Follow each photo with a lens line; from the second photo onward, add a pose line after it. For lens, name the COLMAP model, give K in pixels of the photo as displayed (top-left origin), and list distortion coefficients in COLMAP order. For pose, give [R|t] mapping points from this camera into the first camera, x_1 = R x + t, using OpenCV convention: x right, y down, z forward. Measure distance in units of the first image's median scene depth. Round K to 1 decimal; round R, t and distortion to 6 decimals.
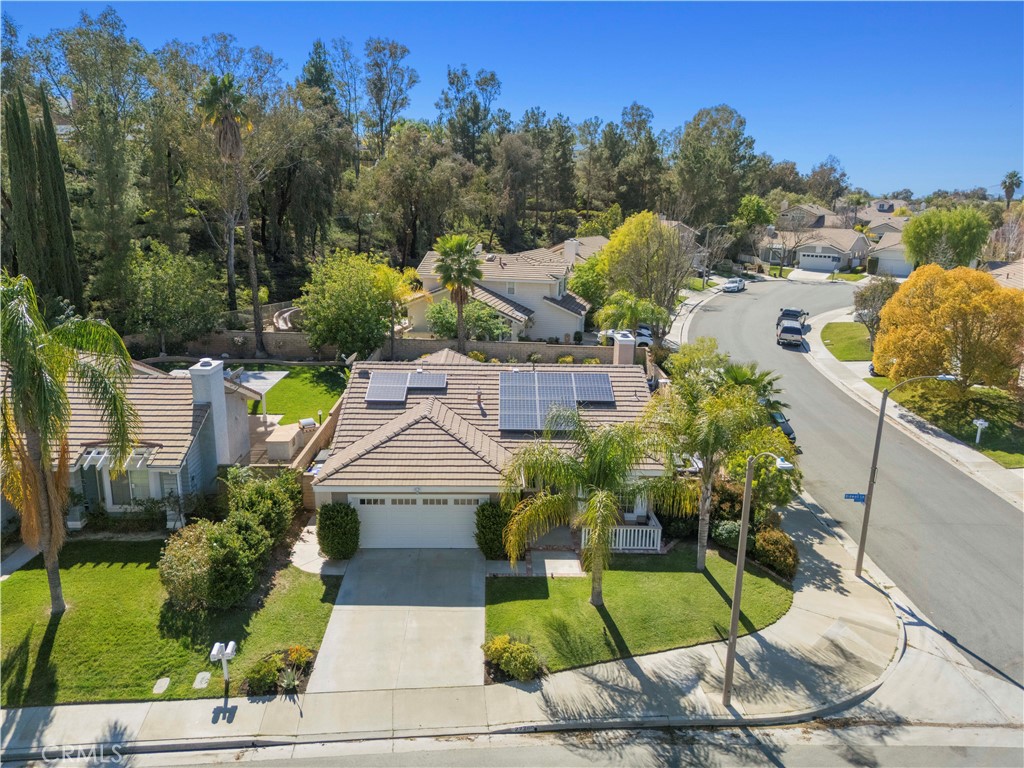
lens RADIAL K [[759.2, 0, 512.0], [0, 759.2, 384.0], [0, 0, 1]] dist [0.071876, -0.064297]
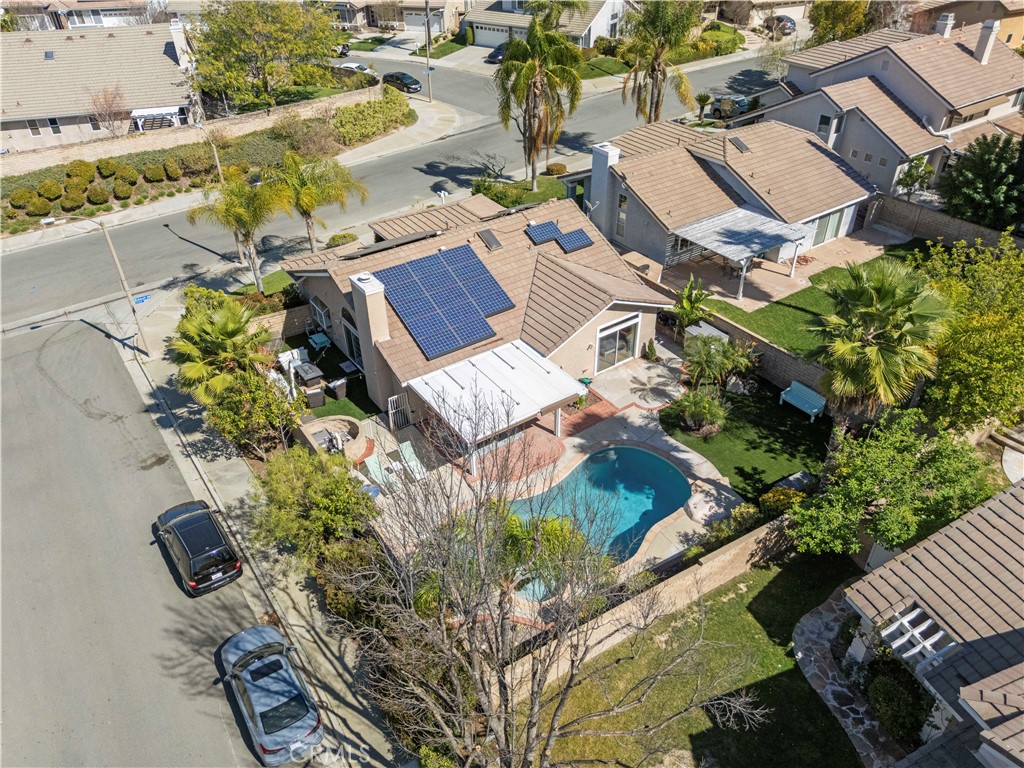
lens RADIAL K [[739.9, 0, 512.0], [0, 739.9, 384.0], [0, 0, 1]] dist [0.061391, -0.060126]
pose [[-0.833571, 0.320520, -0.449918, 0.661444], [-0.134848, 0.671758, 0.728394, -0.939402], [0.535701, 0.667839, -0.516736, 2.557389]]
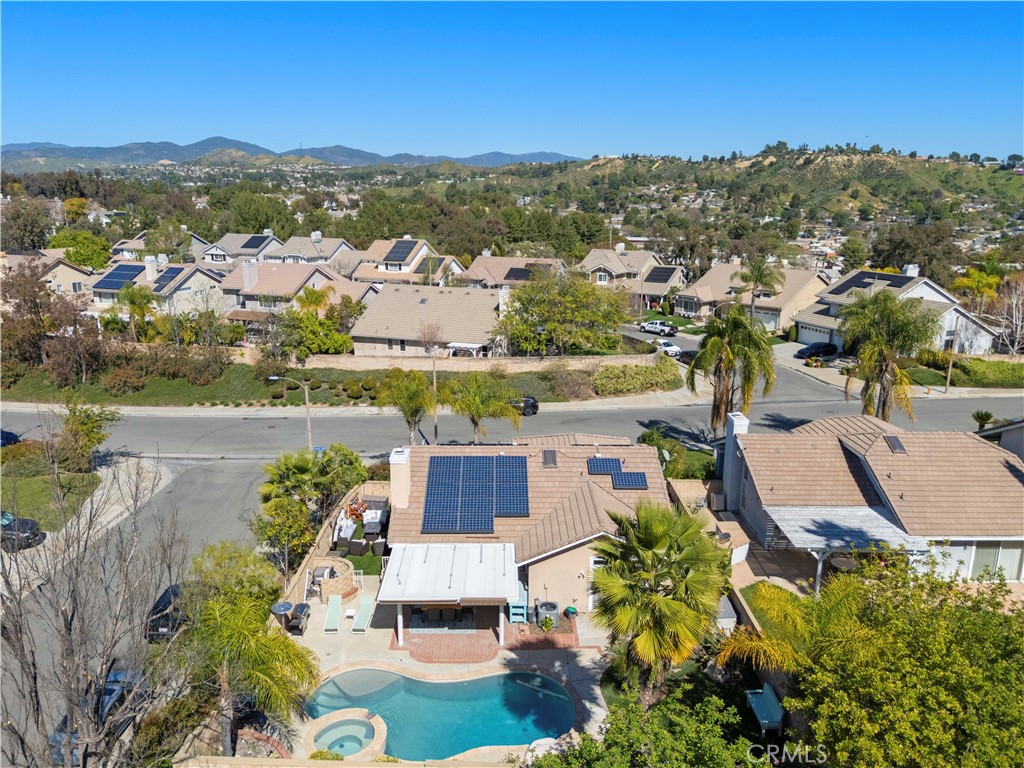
lens RADIAL K [[739.9, 0, 512.0], [0, 739.9, 384.0], [0, 0, 1]] dist [0.061391, -0.060126]
pose [[-0.999719, -0.022454, 0.007636, 0.003797], [-0.016033, 0.877066, 0.480103, -0.970820], [-0.017478, 0.479846, -0.877179, 2.926143]]
